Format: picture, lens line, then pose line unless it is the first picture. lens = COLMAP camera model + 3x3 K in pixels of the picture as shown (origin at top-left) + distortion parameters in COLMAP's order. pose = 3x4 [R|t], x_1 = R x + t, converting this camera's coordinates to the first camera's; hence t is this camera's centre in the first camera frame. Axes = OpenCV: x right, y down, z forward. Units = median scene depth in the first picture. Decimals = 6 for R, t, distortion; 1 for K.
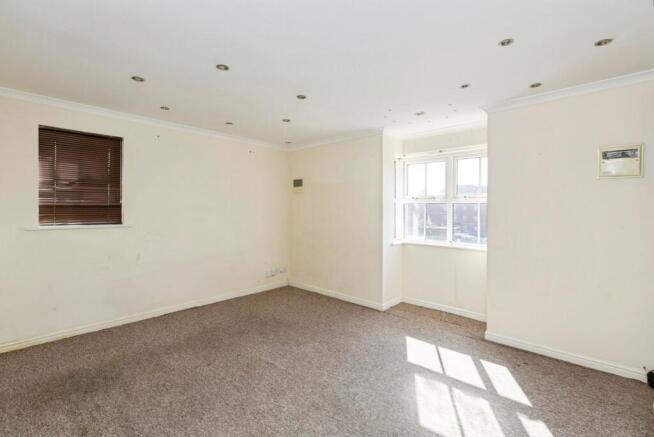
lens RADIAL K [[303.3, 0, 324.0], [0, 303.3, 207.9], [0, 0, 1]] dist [0.001133, -0.000138]
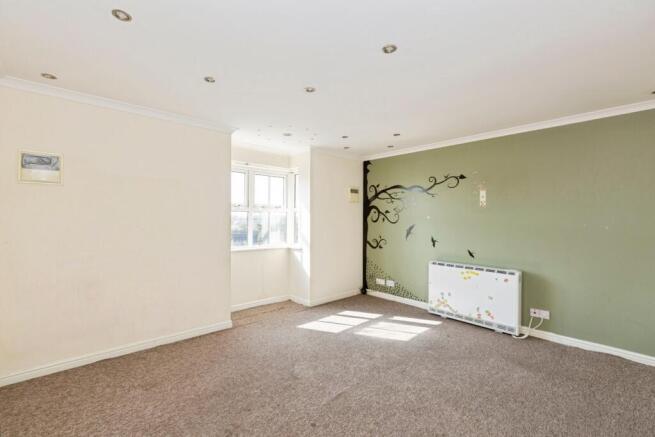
lens RADIAL K [[292.8, 0, 327.4], [0, 292.8, 217.8], [0, 0, 1]] dist [-0.000576, -0.000102]
pose [[0.064886, -0.001847, 0.997891, -0.918353], [-0.006605, 0.999976, 0.002280, 0.005587], [-0.997871, -0.006739, 0.064873, 0.894749]]
